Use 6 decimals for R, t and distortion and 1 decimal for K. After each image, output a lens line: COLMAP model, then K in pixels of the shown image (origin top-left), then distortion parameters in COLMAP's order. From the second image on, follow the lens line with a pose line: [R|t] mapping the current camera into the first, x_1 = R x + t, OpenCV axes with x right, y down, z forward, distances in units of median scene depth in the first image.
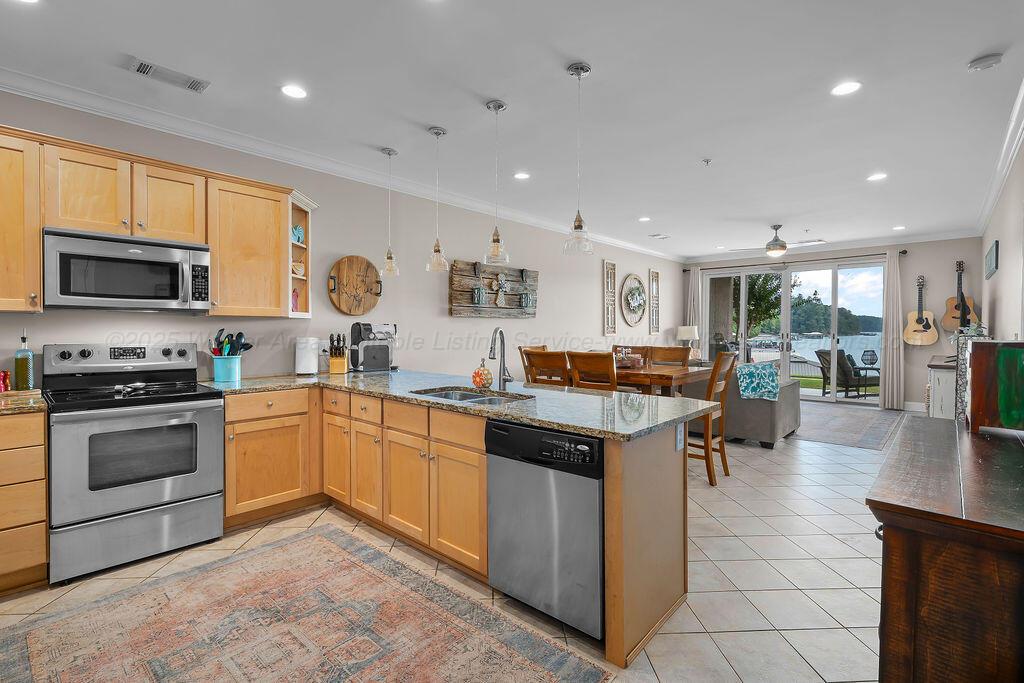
lens RADIAL K [[465.8, 0, 513.6], [0, 465.8, 329.6], [0, 0, 1]] dist [0.001111, -0.000304]
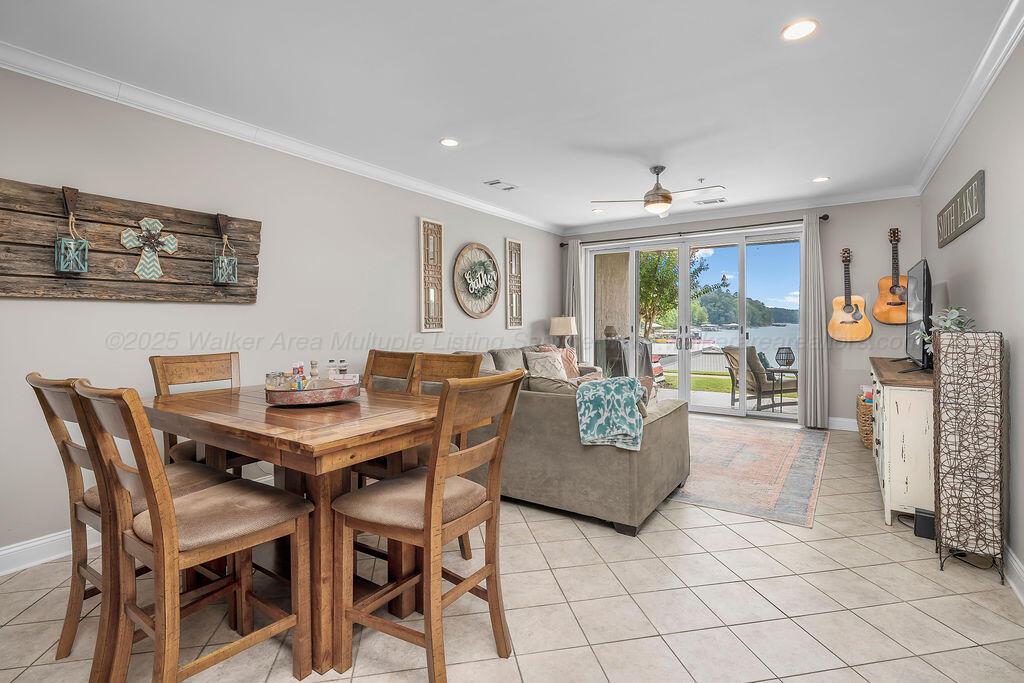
lens RADIAL K [[500.3, 0, 493.7], [0, 500.3, 308.1], [0, 0, 1]] dist [0.000584, -0.000108]
pose [[0.991292, -0.001006, 0.131675, 0.508100], [0.004692, 0.999606, -0.027686, 0.000416], [-0.131596, 0.028063, 0.990906, 0.692626]]
